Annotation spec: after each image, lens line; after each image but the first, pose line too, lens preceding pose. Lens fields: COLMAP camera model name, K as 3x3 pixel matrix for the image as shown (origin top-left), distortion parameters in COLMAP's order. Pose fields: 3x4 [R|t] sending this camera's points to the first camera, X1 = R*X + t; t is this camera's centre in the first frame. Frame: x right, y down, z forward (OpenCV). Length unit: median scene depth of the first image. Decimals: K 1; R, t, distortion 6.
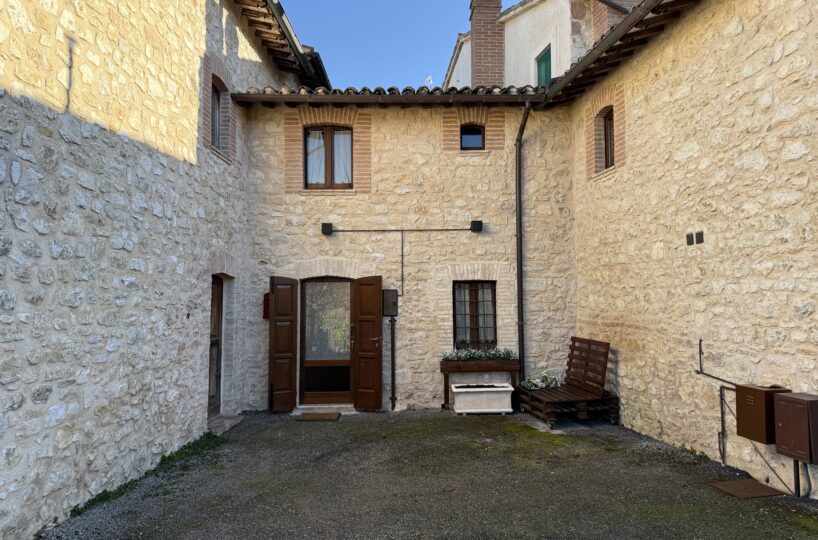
lens RADIAL K [[576.7, 0, 405.9], [0, 576.7, 270.8], [0, 0, 1]] dist [0.144843, -0.225538]
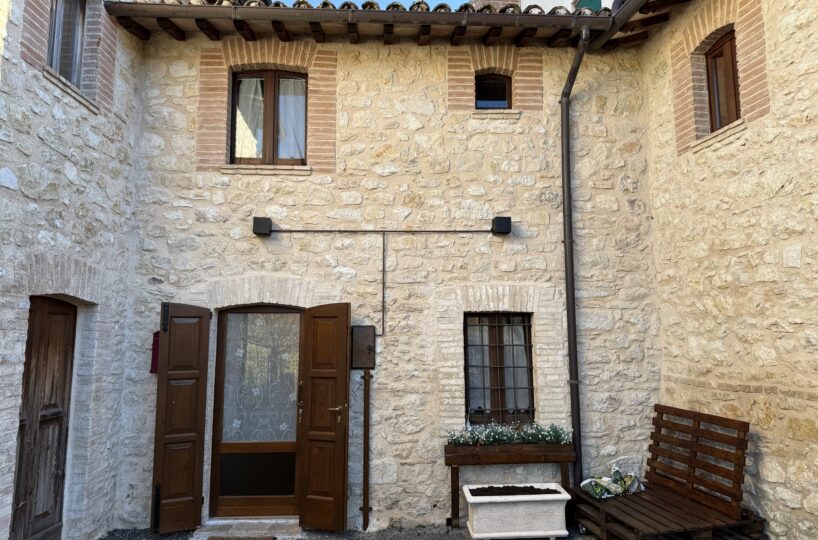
lens RADIAL K [[574.0, 0, 406.9], [0, 574.0, 269.4], [0, 0, 1]] dist [0.138308, -0.237957]
pose [[0.999297, 0.009697, 0.036205, -0.003640], [-0.007190, 0.997609, -0.068738, 0.014272], [-0.036785, 0.068429, 0.996978, 0.377061]]
